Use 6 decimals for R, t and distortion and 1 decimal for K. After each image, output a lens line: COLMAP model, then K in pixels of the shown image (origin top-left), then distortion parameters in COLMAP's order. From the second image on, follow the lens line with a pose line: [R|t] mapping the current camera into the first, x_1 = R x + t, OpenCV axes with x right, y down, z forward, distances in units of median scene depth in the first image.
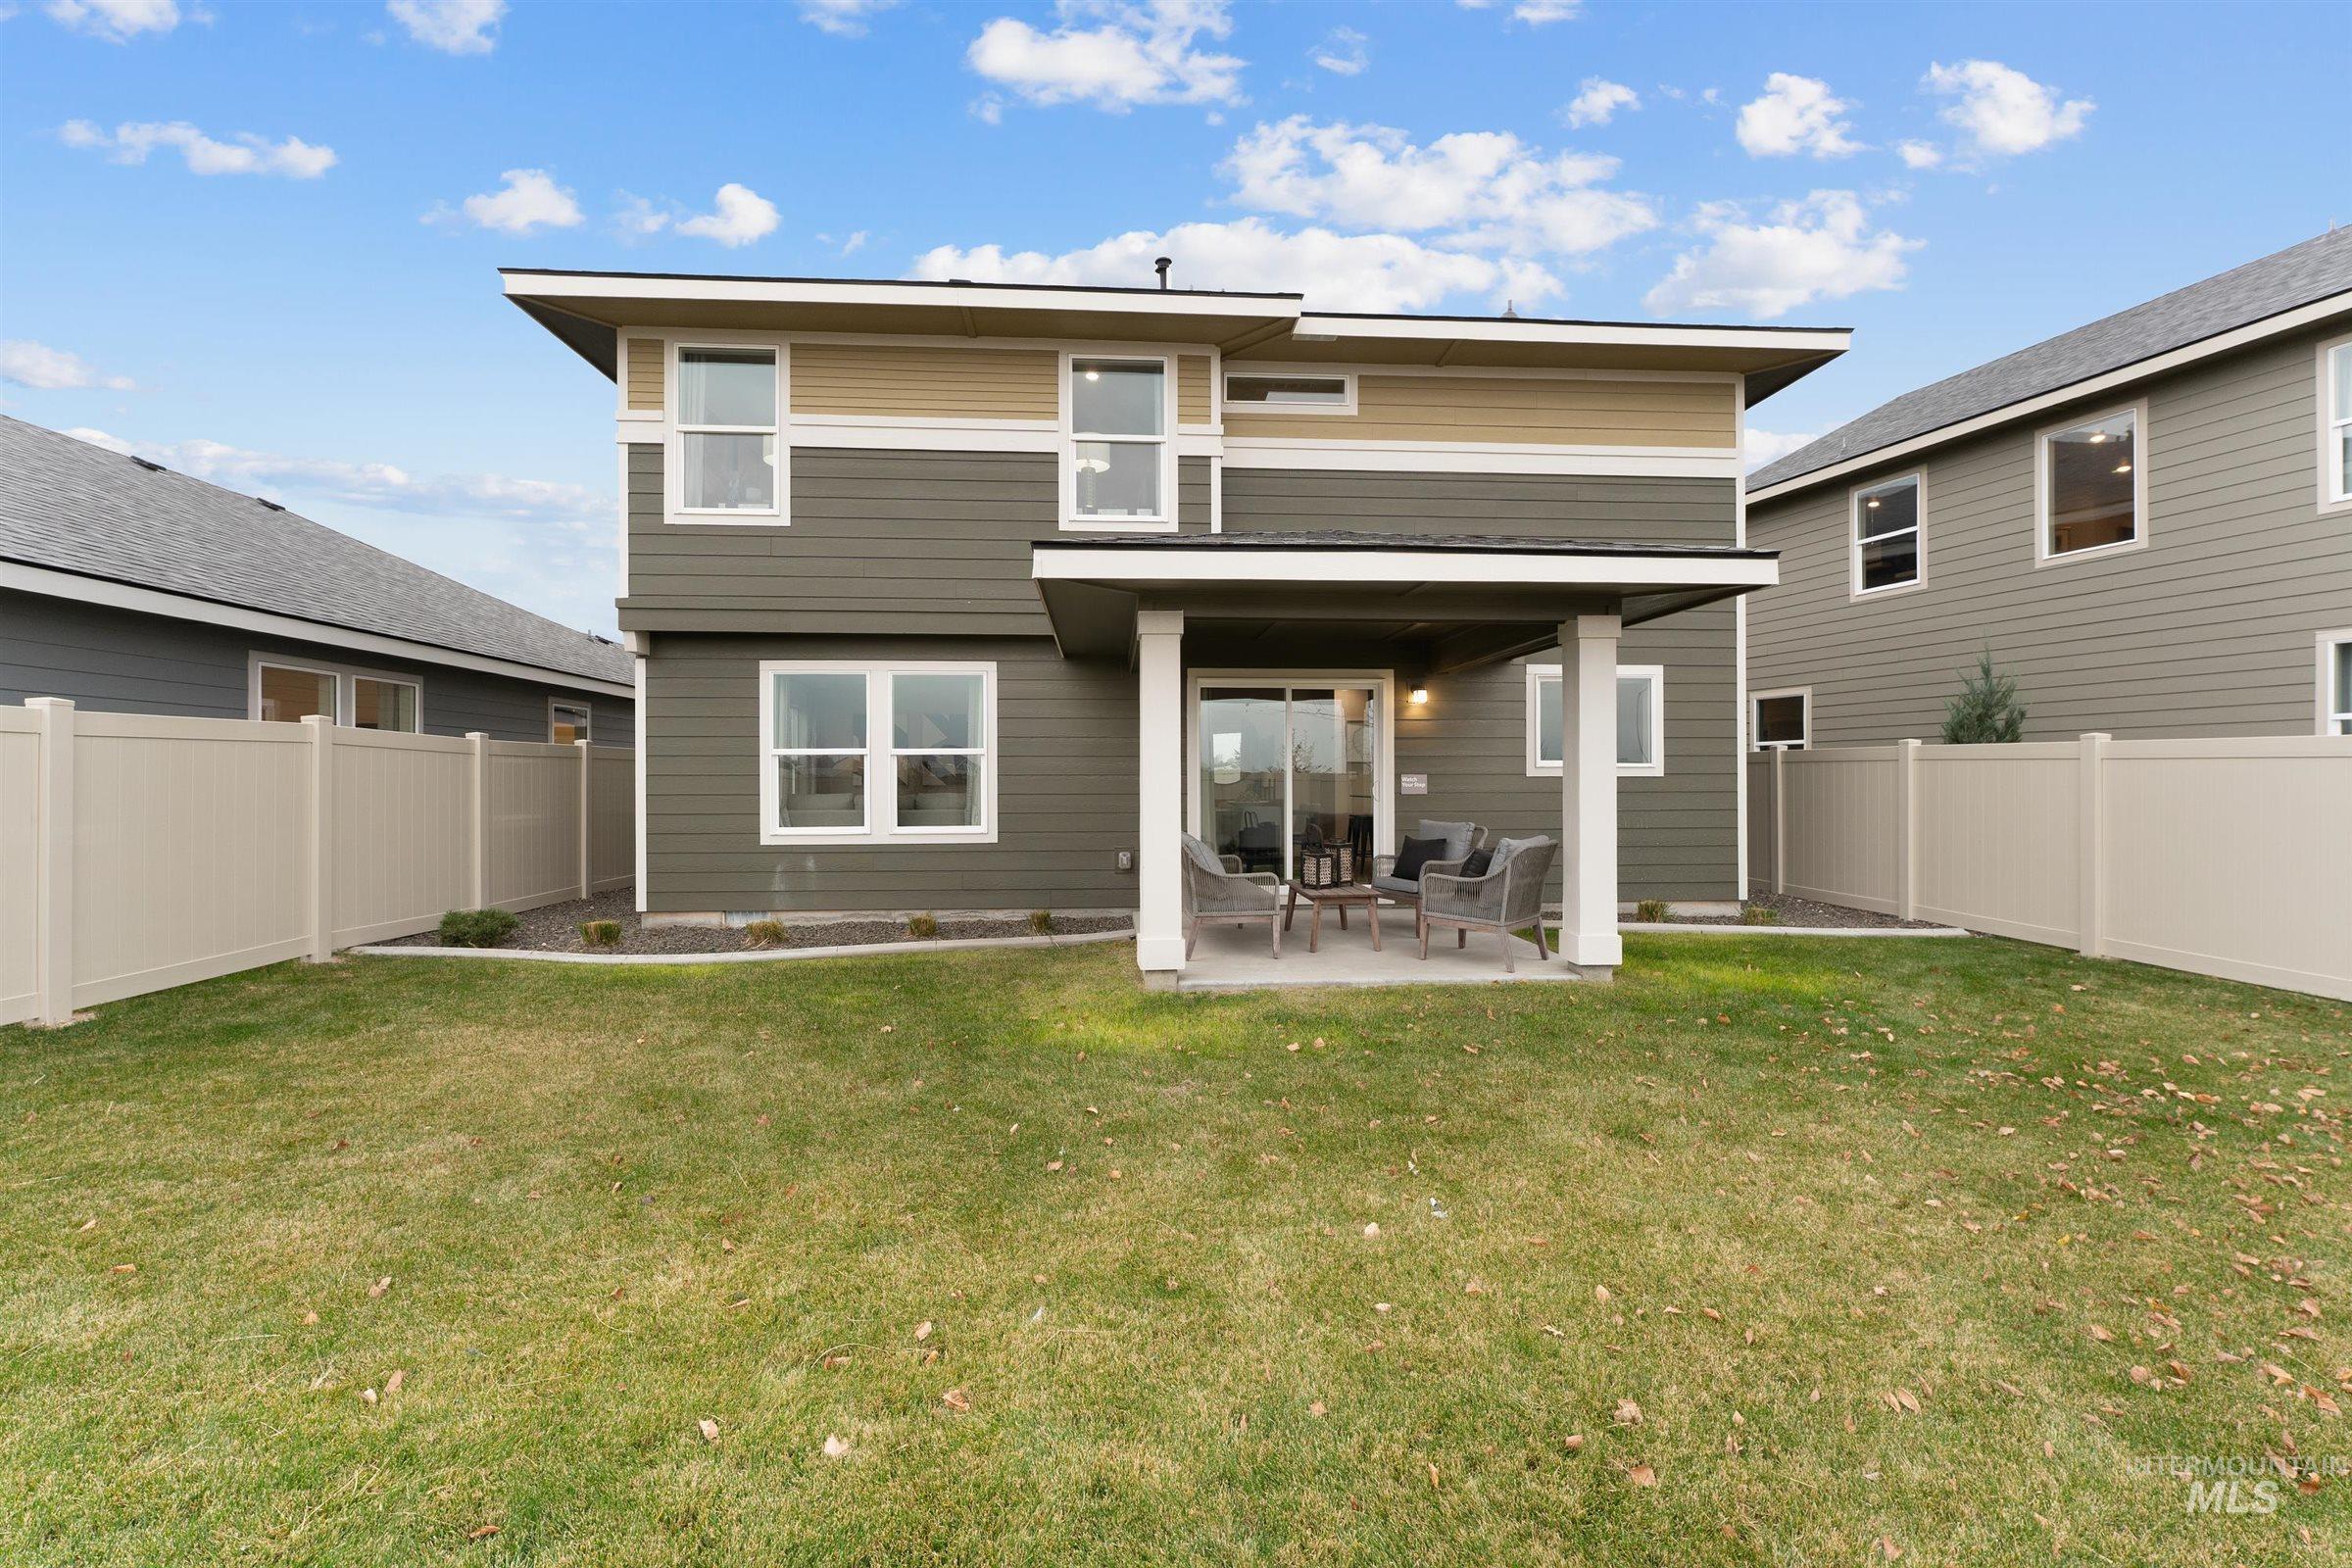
lens RADIAL K [[950.1, 0, 1172.5], [0, 950.1, 778.8], [0, 0, 1]] dist [-0.000981, 0.000051]
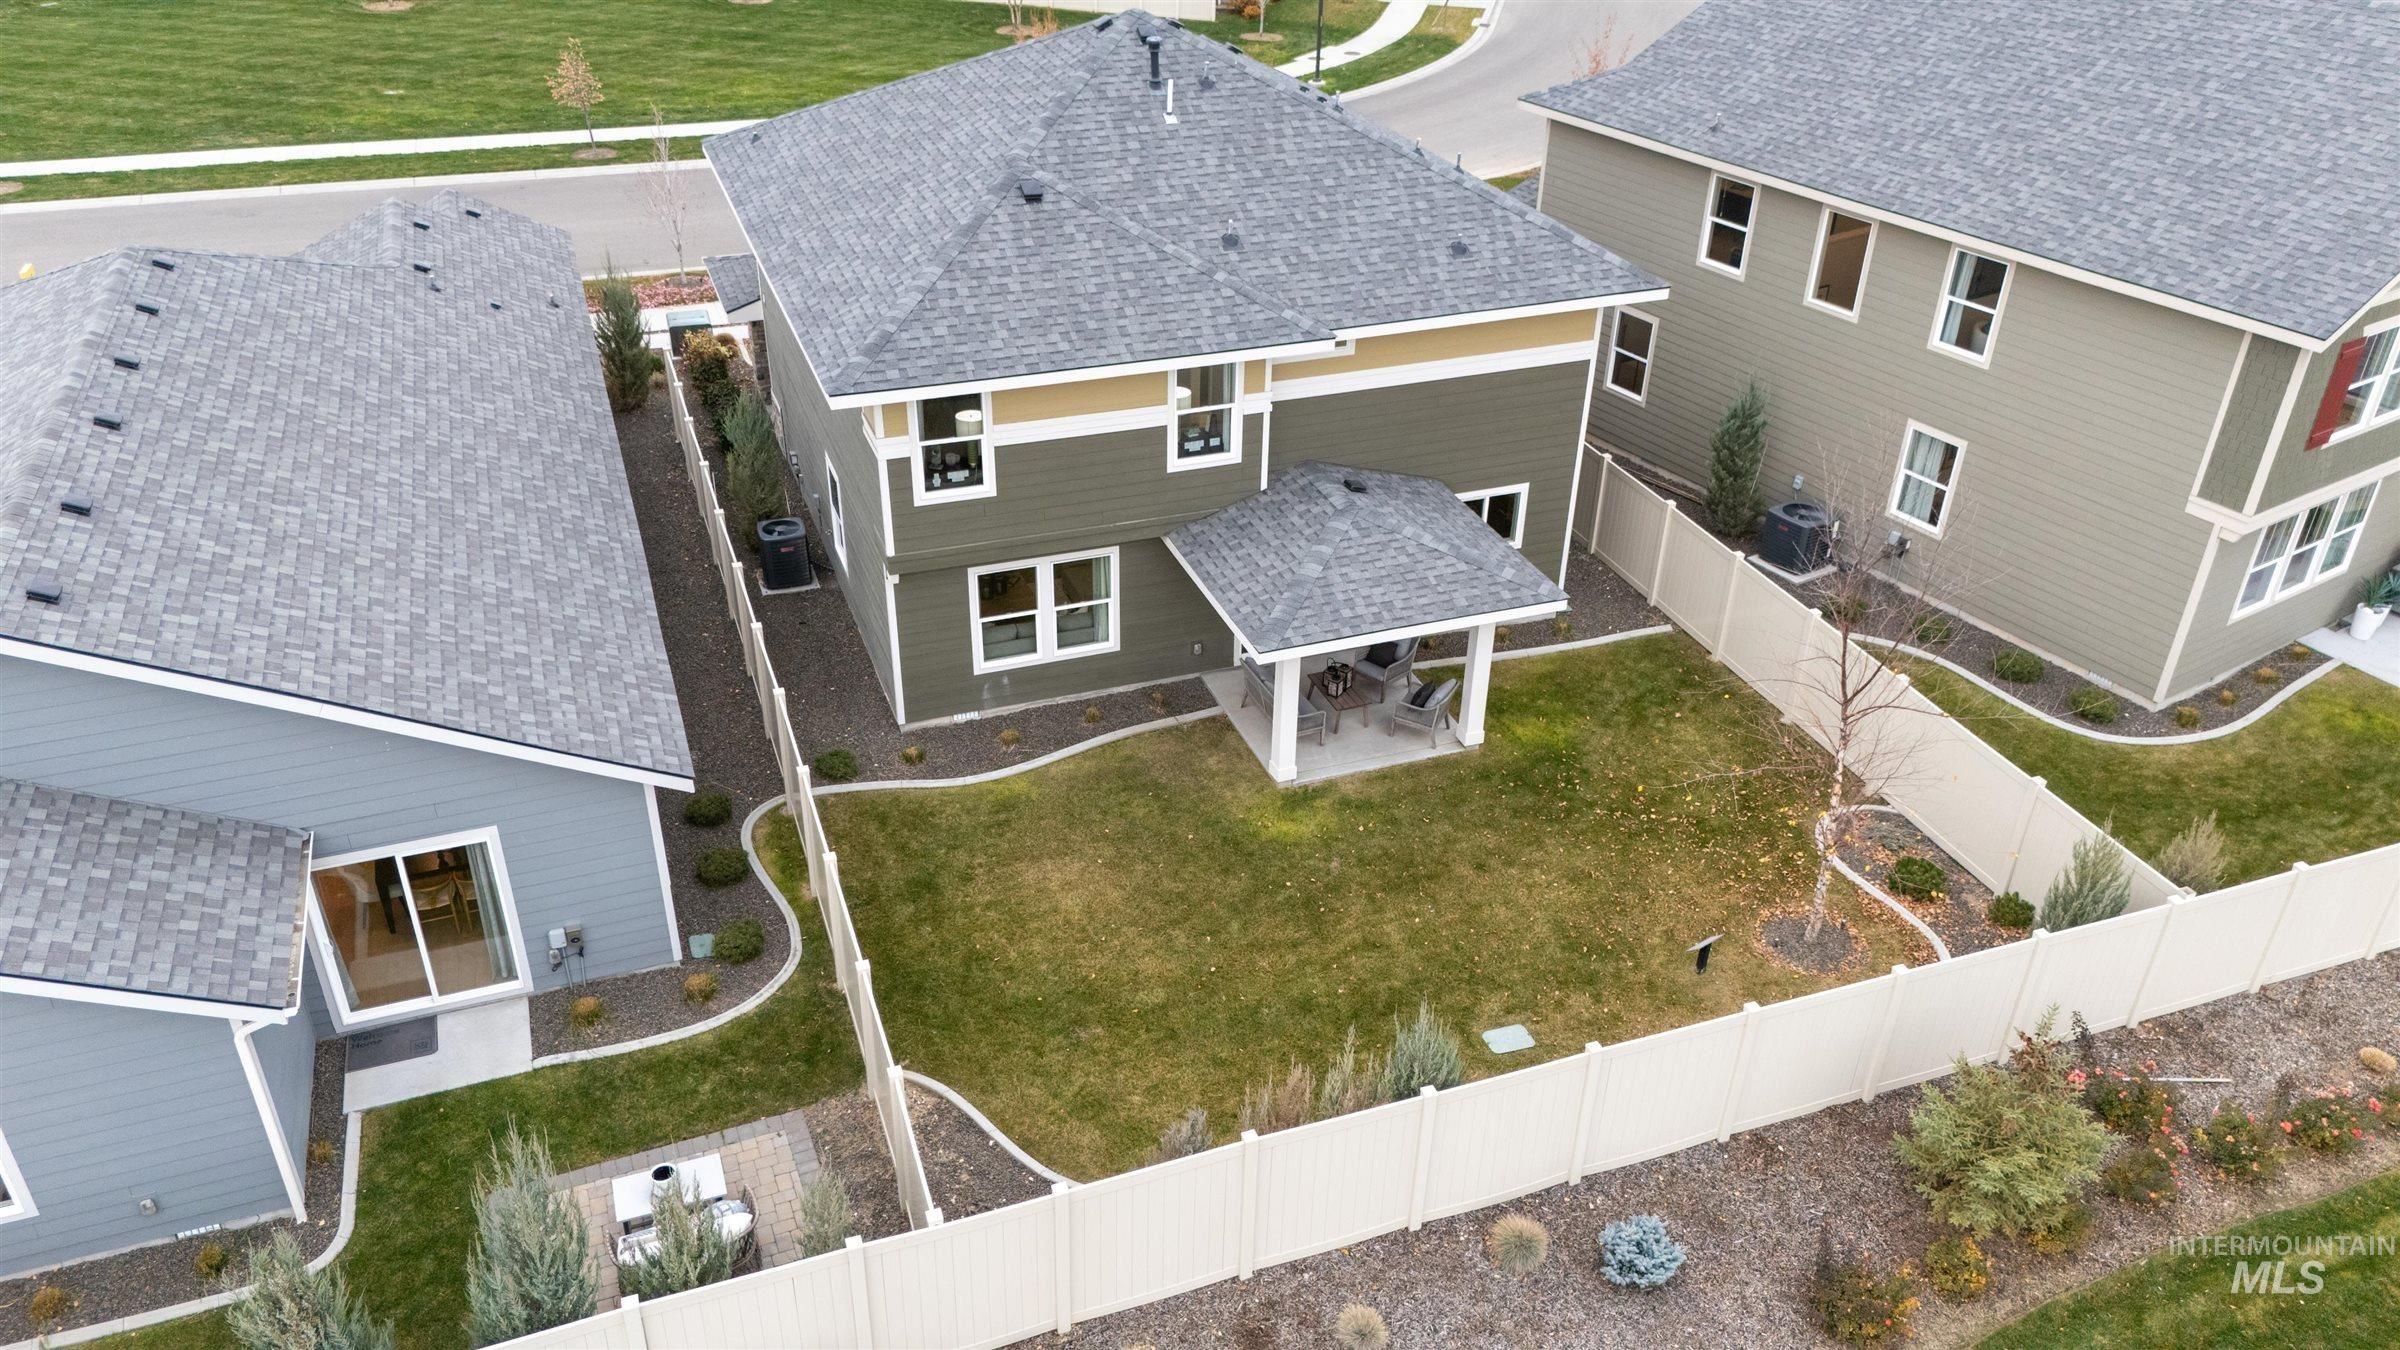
lens RADIAL K [[1750.0, 0, 1200.0], [0, 1750.0, 675.0], [0, 0, 1]] dist [0.086549, -0.092779]
pose [[0.959506, -0.129904, 0.249946, -0.792448], [-0.018489, 0.856358, 0.516051, -1.398301], [-0.281080, -0.499775, 0.819279, -1.417538]]
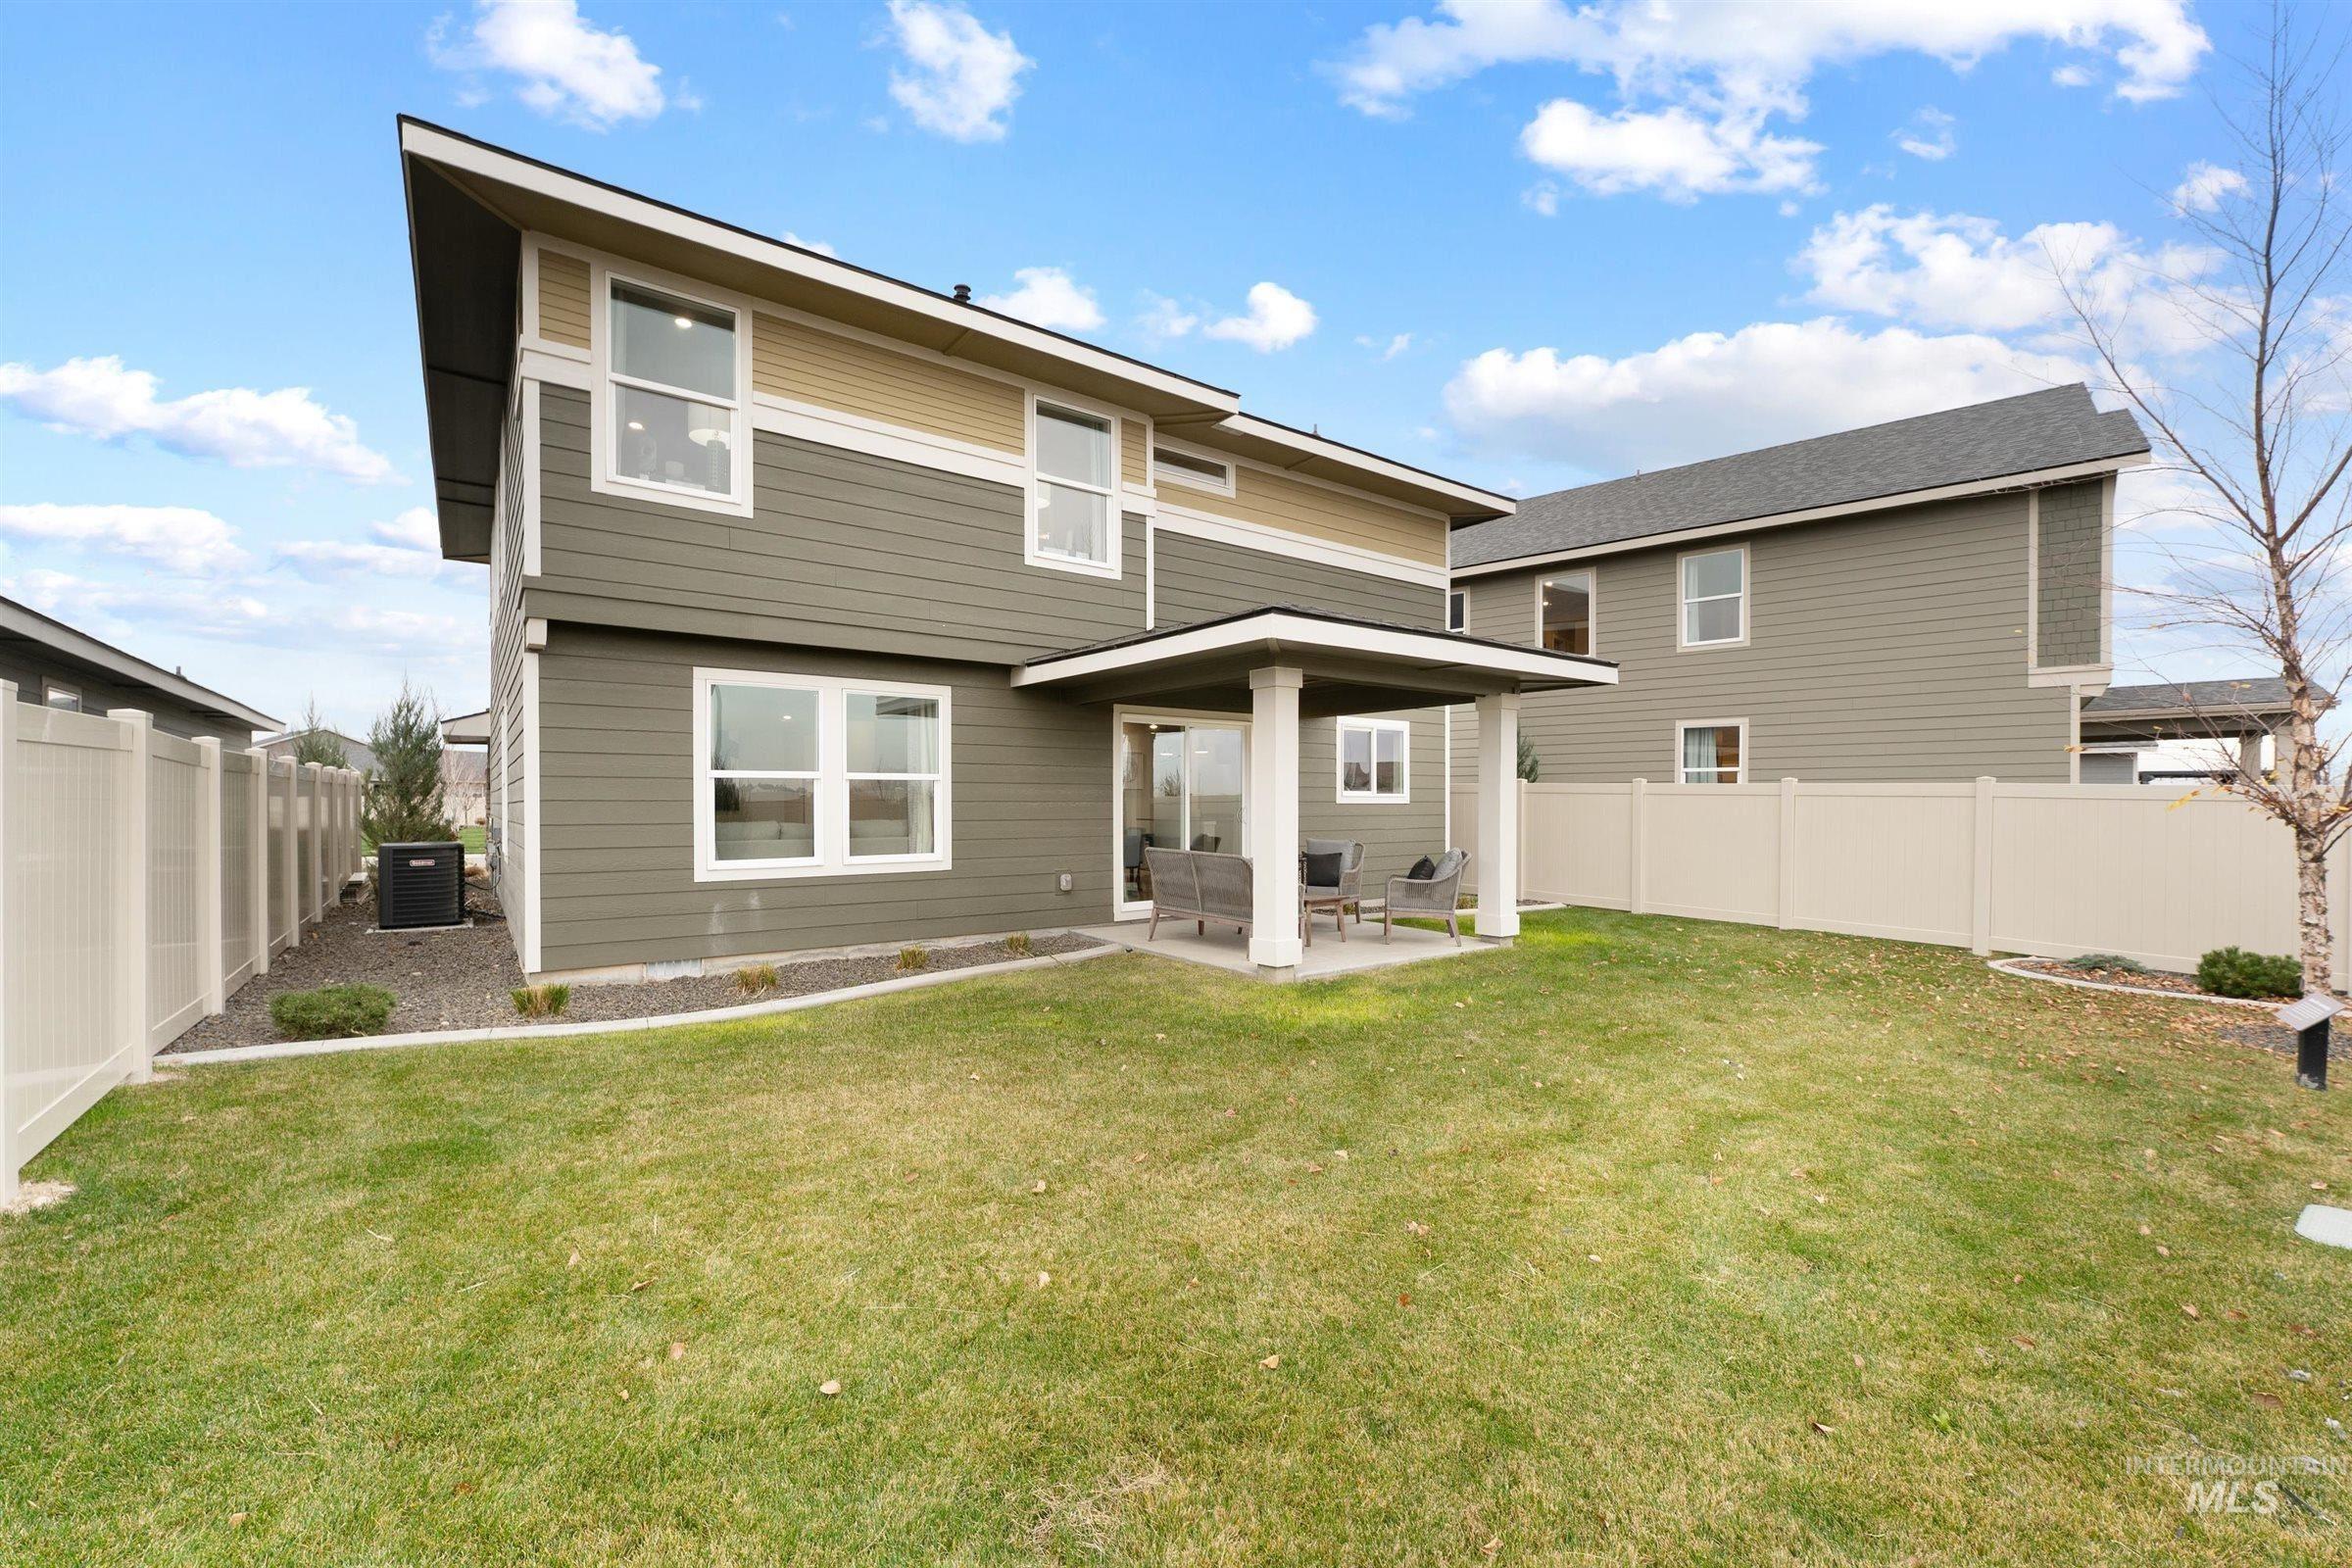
lens RADIAL K [[950.9, 0, 1175.5], [0, 950.9, 810.1], [0, 0, 1]] dist [-0.002053, -0.000166]
pose [[0.840294, -0.002039, 0.542127, -0.535817], [-0.003132, 0.999958, 0.008615, -0.004211], [-0.542122, -0.008937, 0.840252, 0.043050]]
